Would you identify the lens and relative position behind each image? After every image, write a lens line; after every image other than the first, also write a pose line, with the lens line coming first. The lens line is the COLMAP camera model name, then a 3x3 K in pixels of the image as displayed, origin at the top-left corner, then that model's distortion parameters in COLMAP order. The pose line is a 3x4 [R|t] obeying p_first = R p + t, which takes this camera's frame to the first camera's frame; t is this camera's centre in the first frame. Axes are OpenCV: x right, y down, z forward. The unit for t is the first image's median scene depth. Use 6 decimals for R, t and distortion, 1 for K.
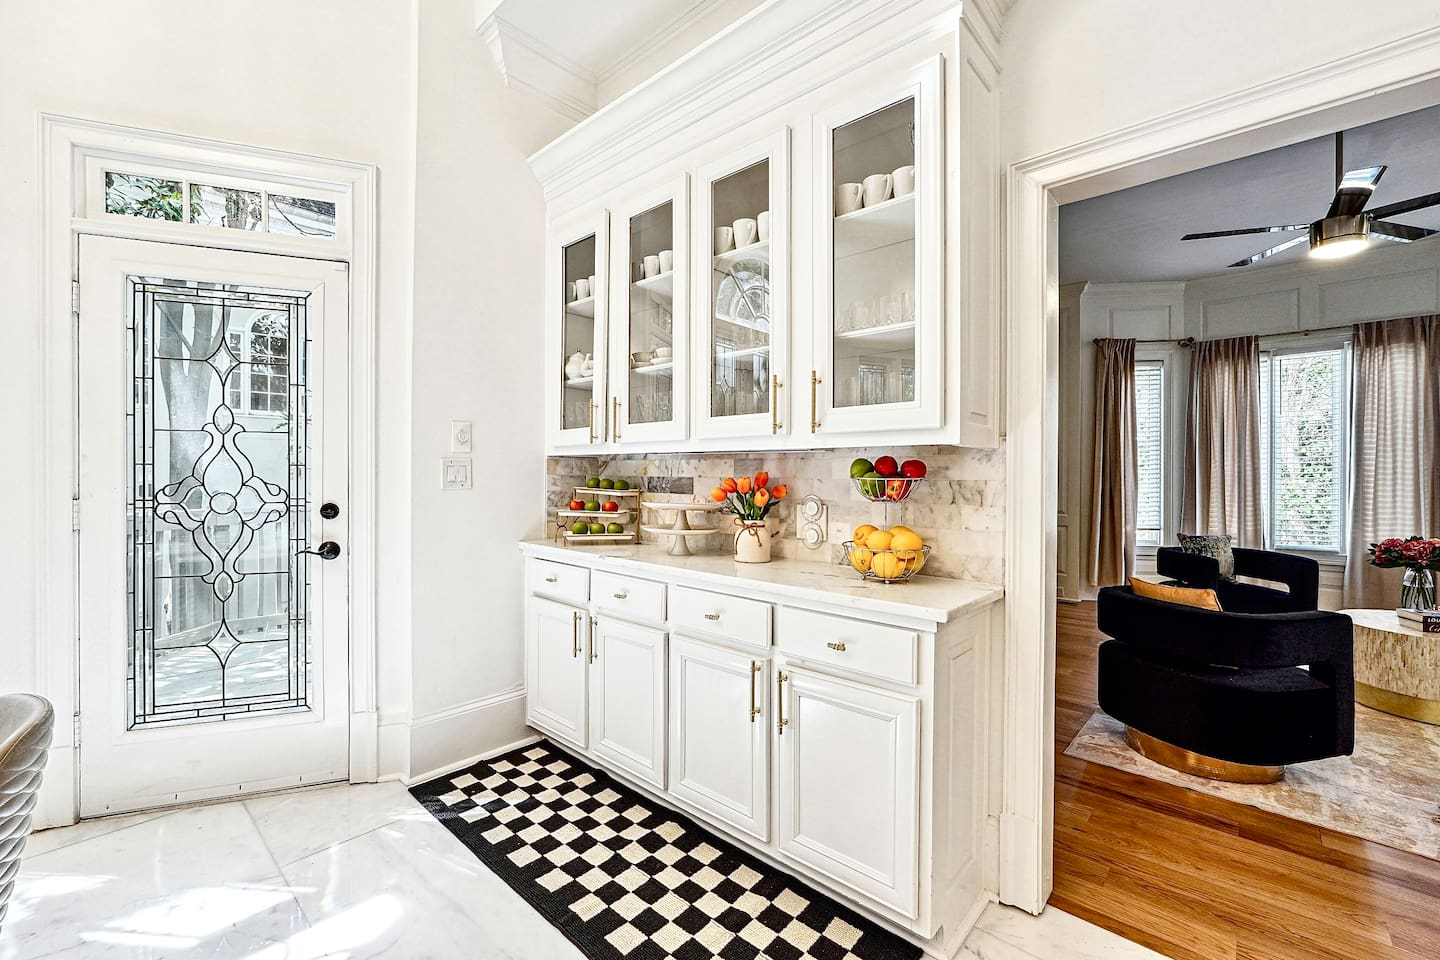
lens RADIAL K [[600.2, 0, 715.4], [0, 600.2, 477.4], [0, 0, 1]] dist [-0.018075, 0.005393]
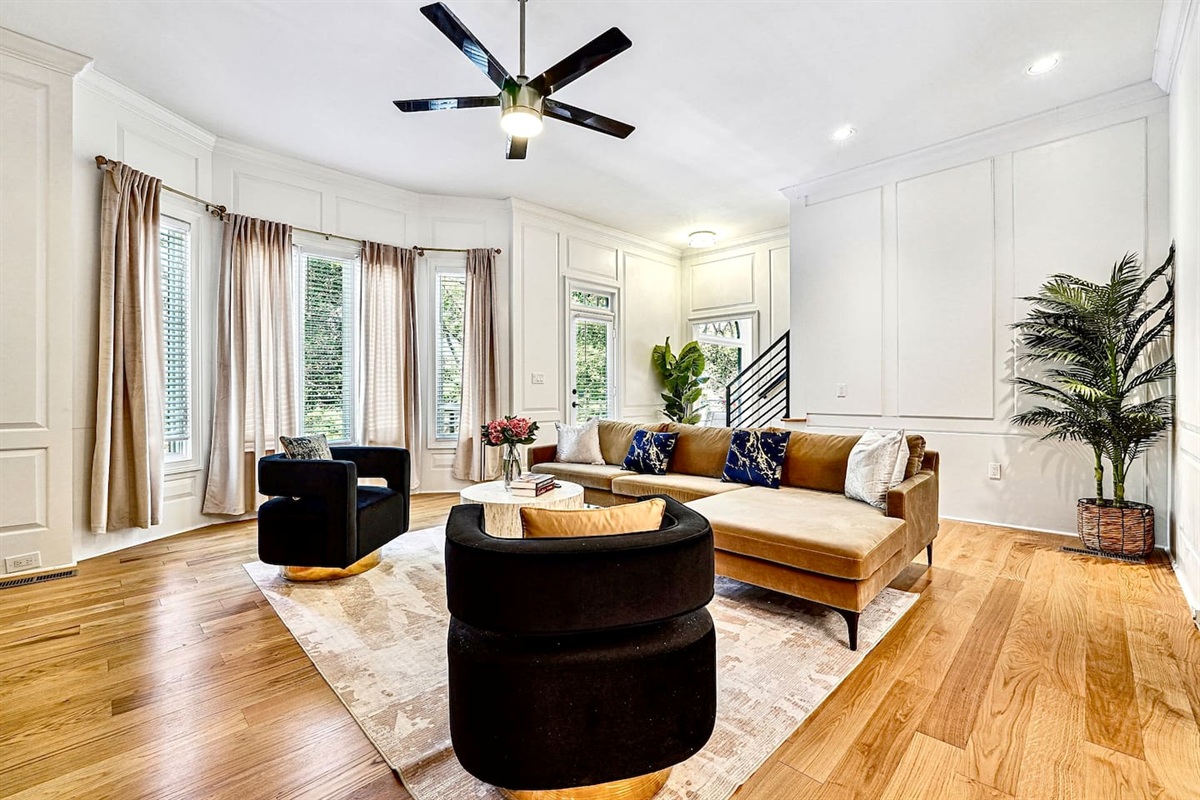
lens RADIAL K [[500.2, 0, 600.0], [0, 500.2, 396.1], [0, 0, 1]] dist [-0.018075, 0.005393]
pose [[0.043198, -0.008556, 0.999030, 0.260859], [0.006477, 0.999945, 0.008284, 0.064959], [-0.999046, 0.006113, 0.043251, 0.937692]]
